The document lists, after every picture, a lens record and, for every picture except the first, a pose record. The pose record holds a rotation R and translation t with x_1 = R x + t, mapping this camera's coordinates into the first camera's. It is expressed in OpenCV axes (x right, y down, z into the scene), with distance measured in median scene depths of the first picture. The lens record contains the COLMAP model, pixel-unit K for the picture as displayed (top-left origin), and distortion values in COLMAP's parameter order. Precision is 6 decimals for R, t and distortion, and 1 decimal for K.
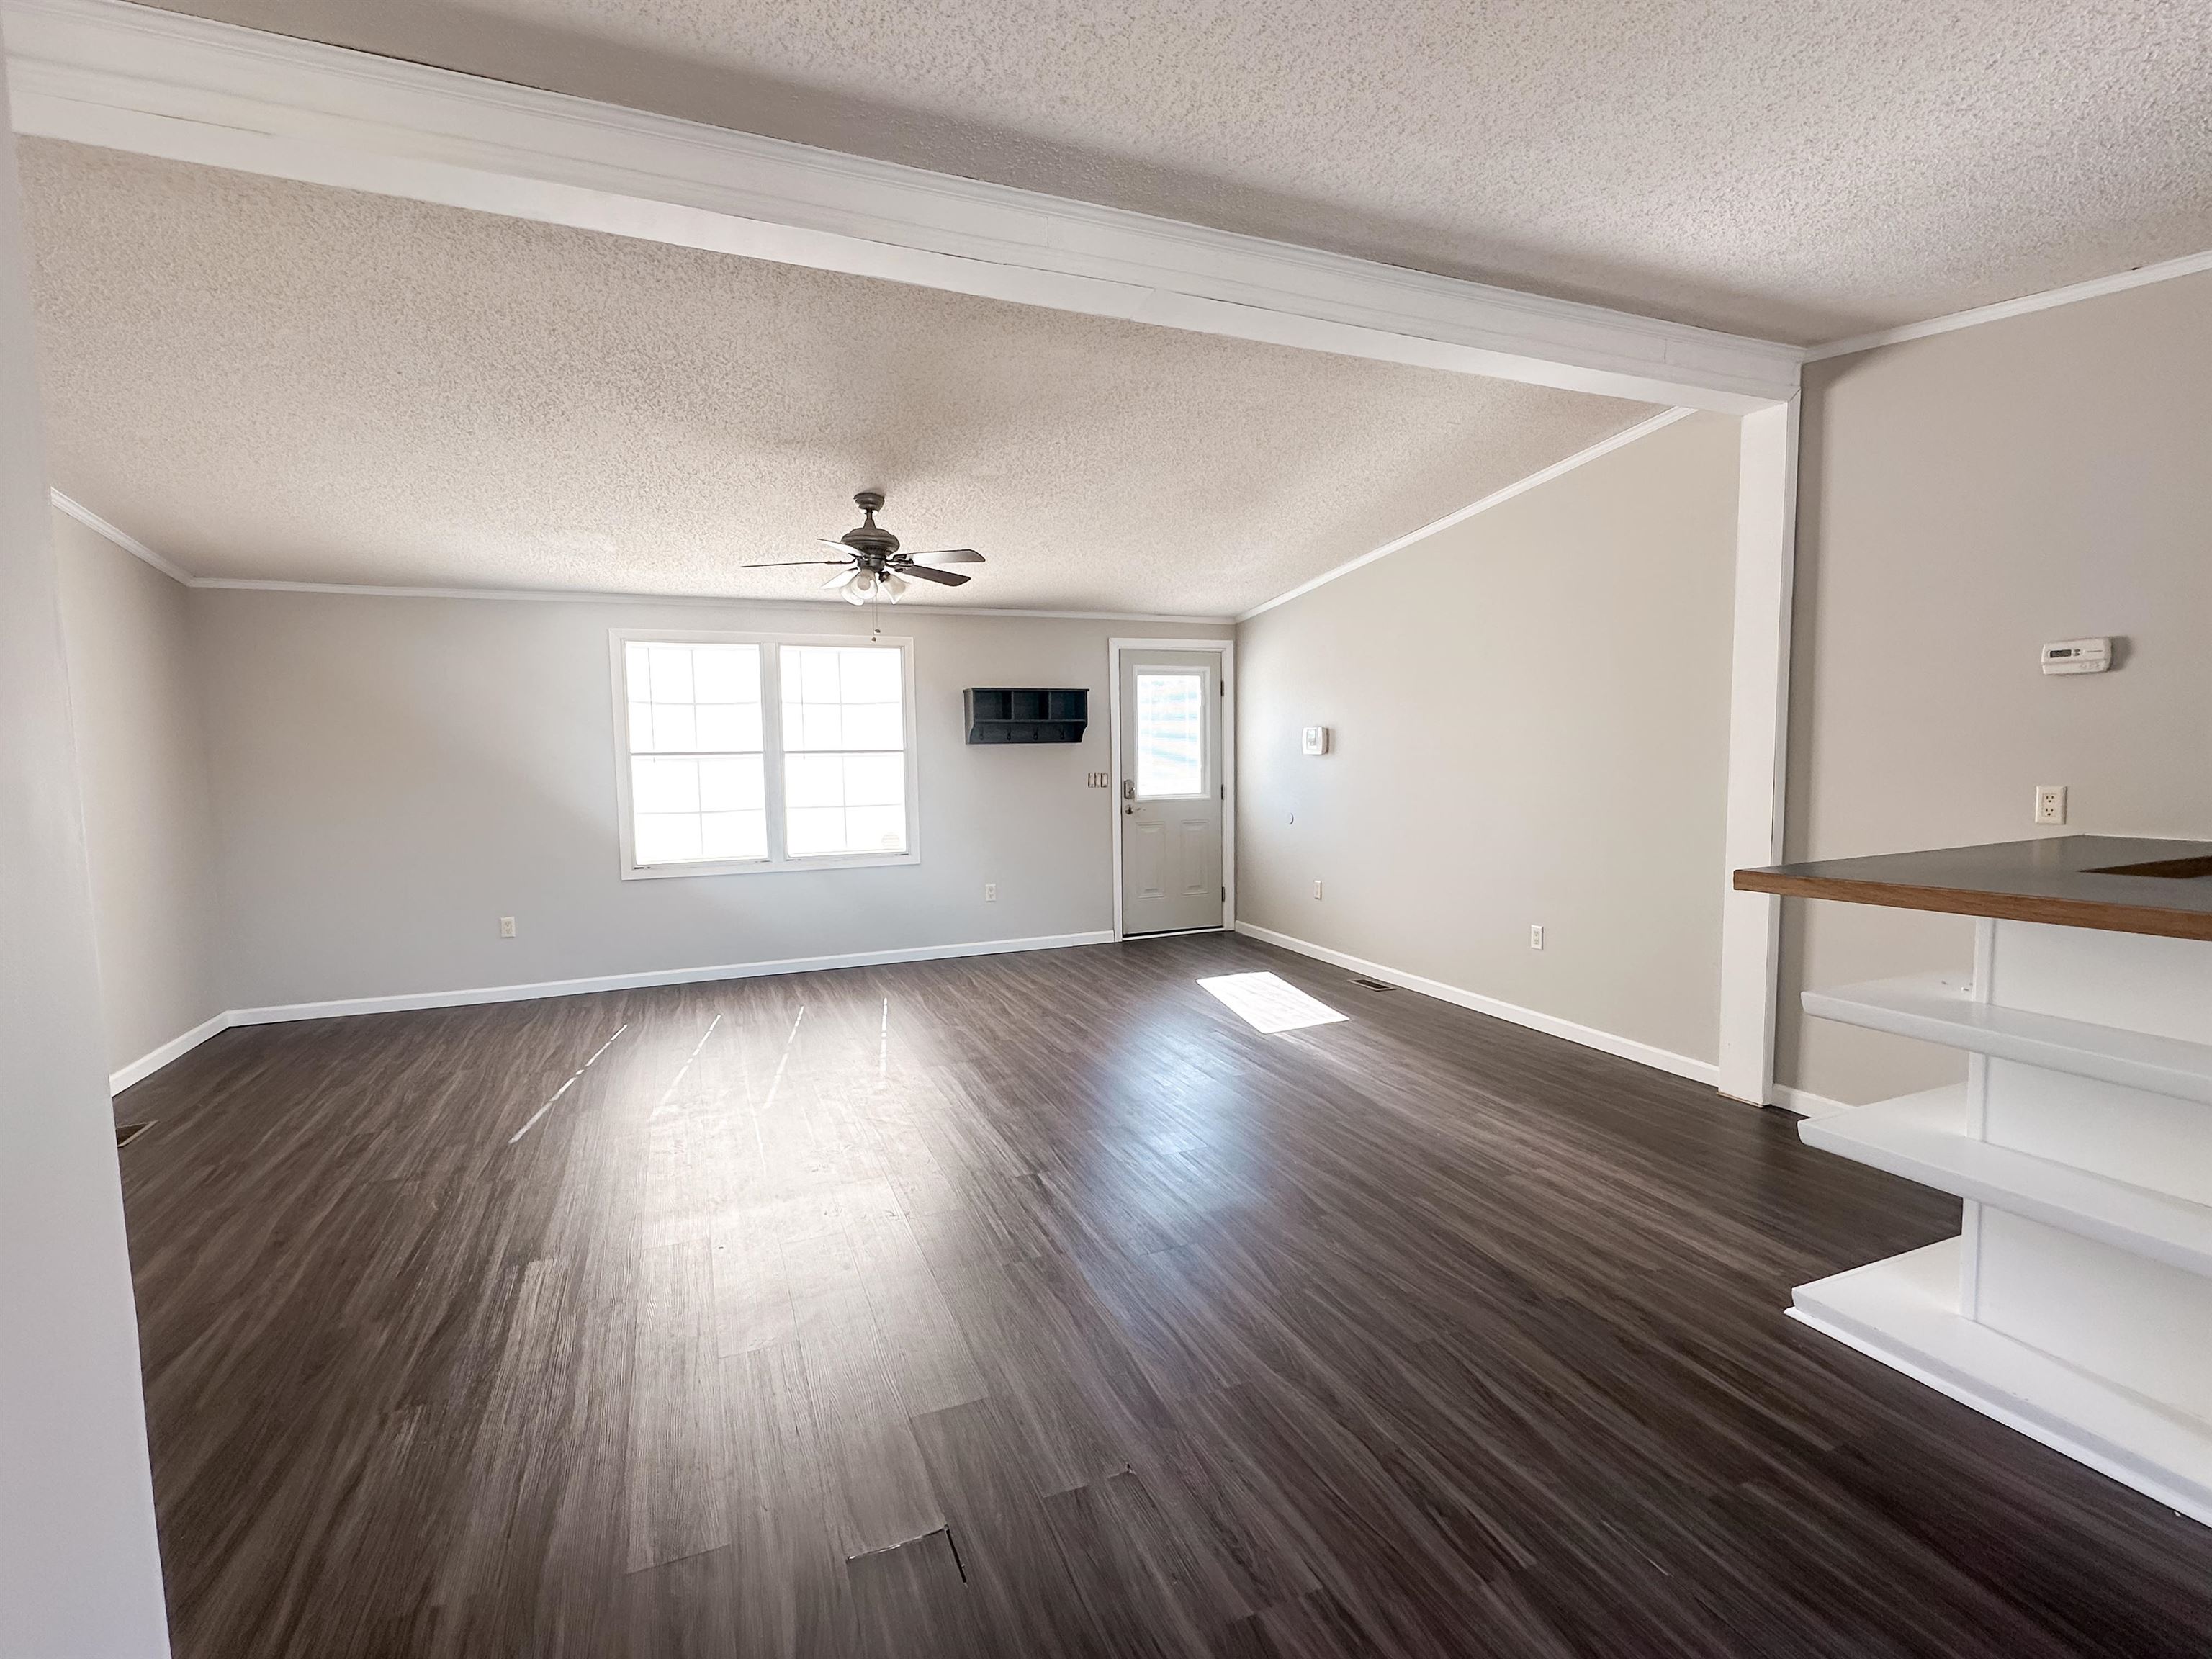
lens RADIAL K [[1015.9, 0, 1105.2], [0, 1015.9, 841.3], [0, 0, 1]] dist [-0.003310, -0.000453]
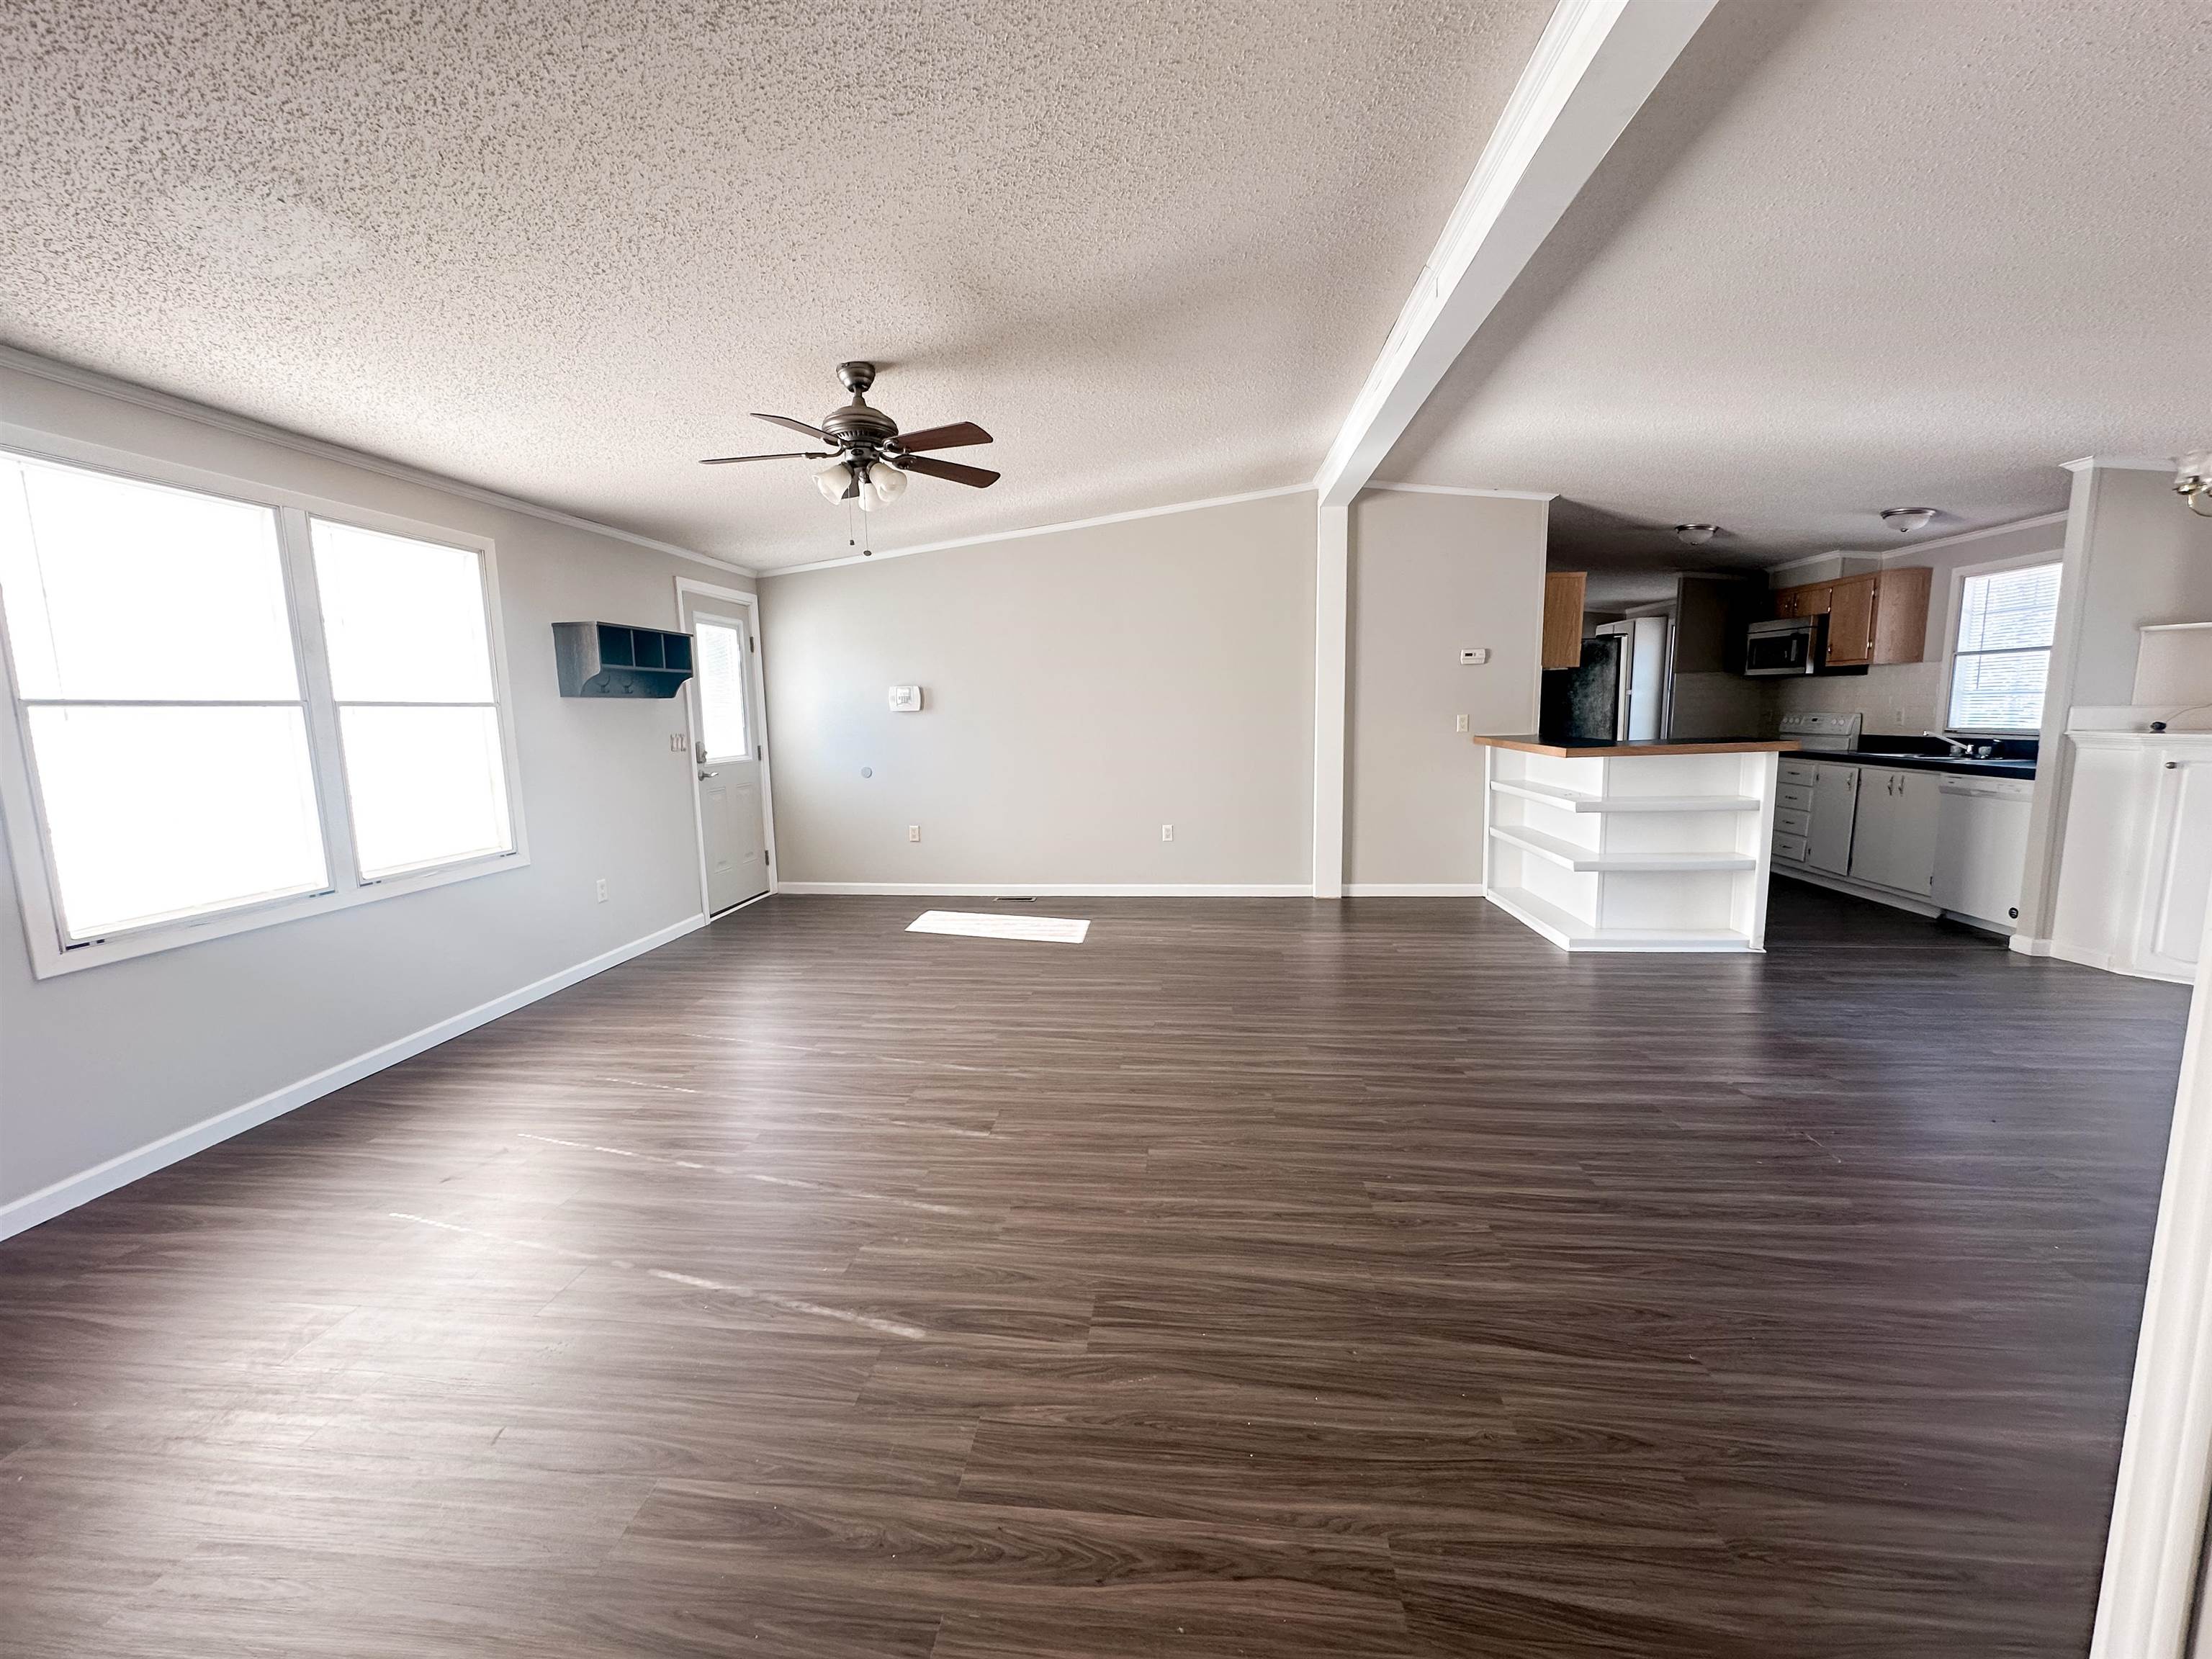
lens RADIAL K [[886.2, 0, 1107.1], [0, 886.2, 820.0], [0, 0, 1]] dist [0.002264, -0.000002]
pose [[0.475292, -0.105497, 0.873480, -0.554812], [0.092116, 0.993296, 0.069844, -0.015540], [-0.874993, 0.047265, 0.481824, 0.361844]]
